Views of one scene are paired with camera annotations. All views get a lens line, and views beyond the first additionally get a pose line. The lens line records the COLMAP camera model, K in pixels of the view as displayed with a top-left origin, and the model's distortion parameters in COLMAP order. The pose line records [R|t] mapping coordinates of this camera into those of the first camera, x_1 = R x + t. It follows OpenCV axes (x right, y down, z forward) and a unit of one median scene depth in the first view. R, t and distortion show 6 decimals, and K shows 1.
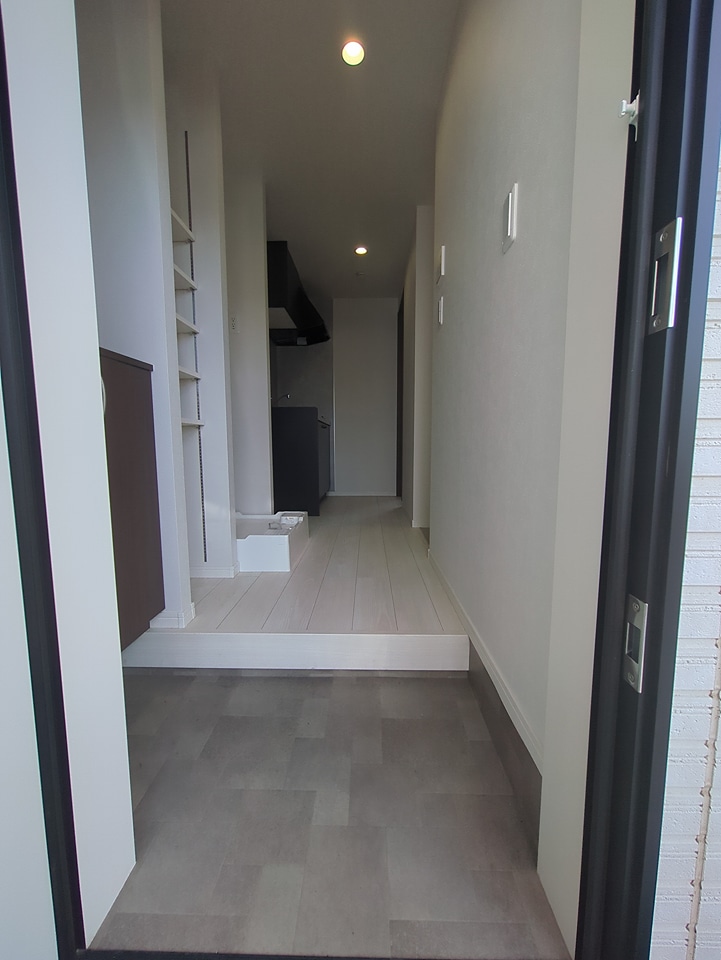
lens RADIAL K [[379.9, 0, 362.0], [0, 379.9, 481.7], [0, 0, 1]] dist [-0.002186, 0.000215]
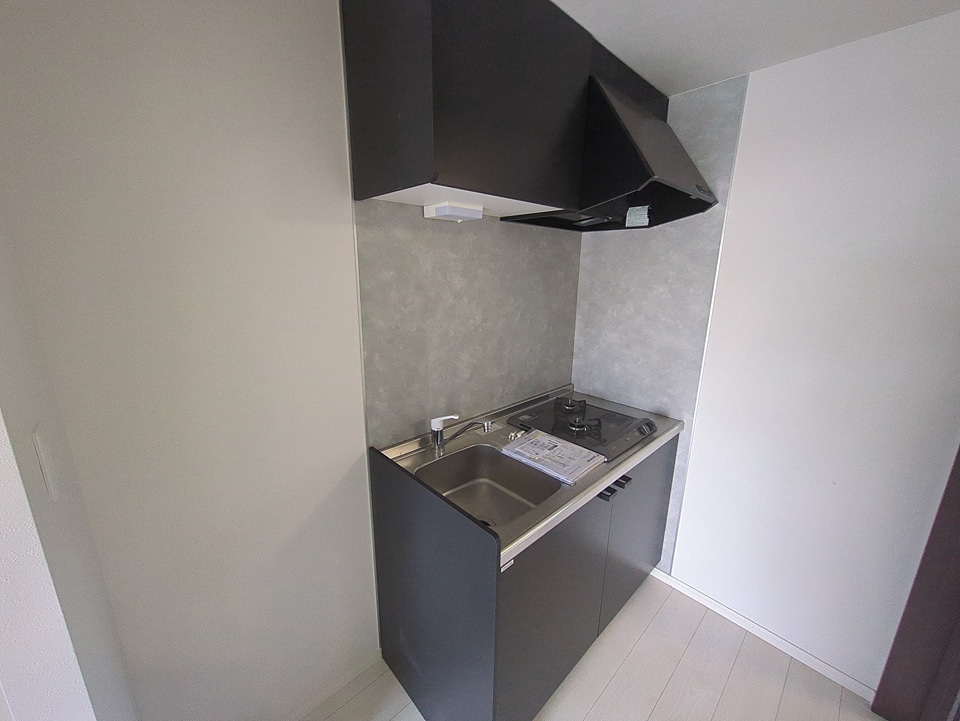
lens RADIAL K [[379.9, 0, 482.5], [0, 379.9, 359.4], [0, 0, 1]] dist [-0.002186, 0.000215]
pose [[0.697356, 0.176842, -0.694566, 0.044205], [-0.084541, 0.982613, 0.165301, -0.356513], [0.711722, -0.056554, 0.700181, 0.770352]]
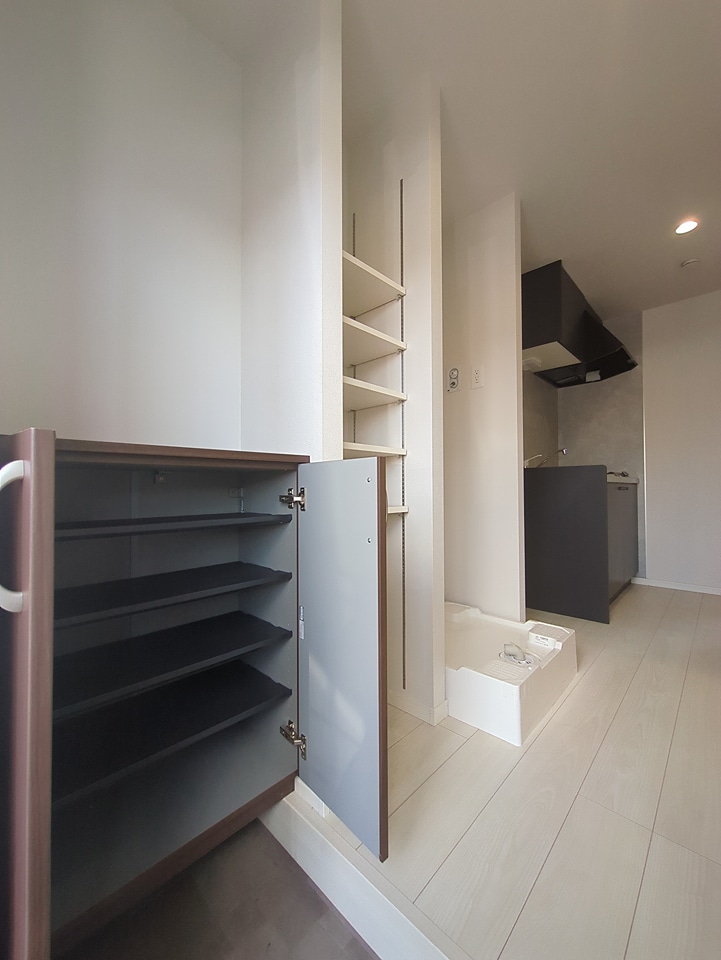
lens RADIAL K [[379.9, 0, 362.0], [0, 379.9, 481.7], [0, 0, 1]] dist [-0.002186, 0.000215]
pose [[0.732949, -0.012855, -0.680163, 0.026809], [-0.068179, 0.993399, -0.092246, -0.068009], [0.676859, 0.113984, 0.727234, 0.182665]]
